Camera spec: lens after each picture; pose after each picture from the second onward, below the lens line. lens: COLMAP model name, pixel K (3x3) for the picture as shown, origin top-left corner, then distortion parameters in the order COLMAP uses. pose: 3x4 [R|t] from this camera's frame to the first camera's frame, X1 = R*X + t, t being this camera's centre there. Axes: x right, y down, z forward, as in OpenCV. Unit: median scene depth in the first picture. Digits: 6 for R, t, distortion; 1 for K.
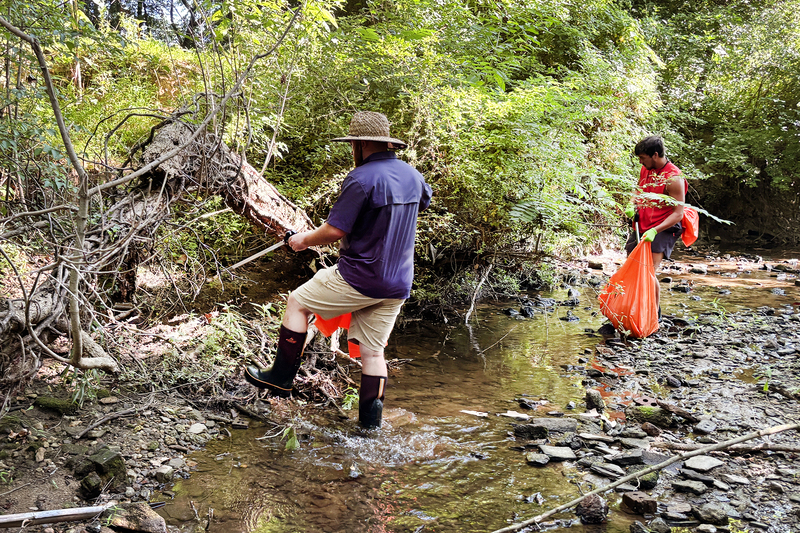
lens RADIAL K [[862.5, 0, 402.1], [0, 862.5, 266.7], [0, 0, 1]] dist [0.080141, 0.000000]
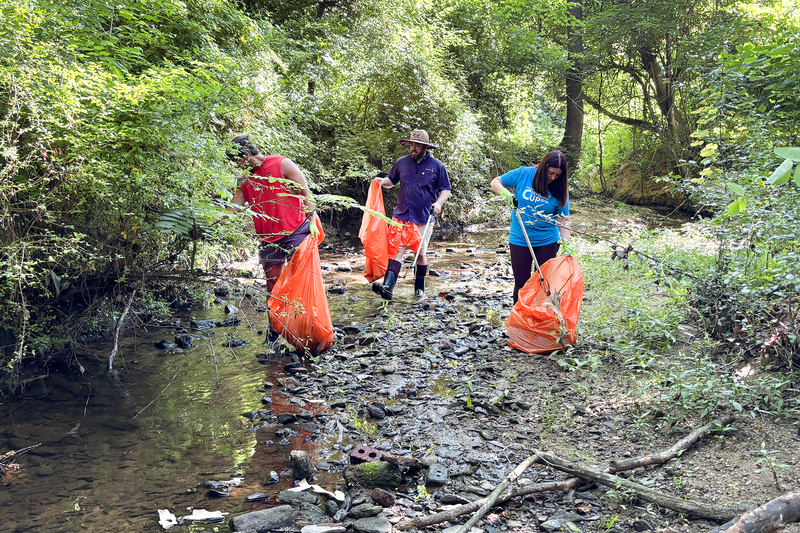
lens RADIAL K [[870.1, 0, 400.4], [0, 870.1, 259.0], [0, 0, 1]] dist [0.067945, 0.000000]
pose [[0.913078, -0.083753, 0.399093, 0.005549], [0.089626, 0.995968, 0.003958, -0.014554], [-0.397815, 0.032155, 0.916902, 0.170161]]
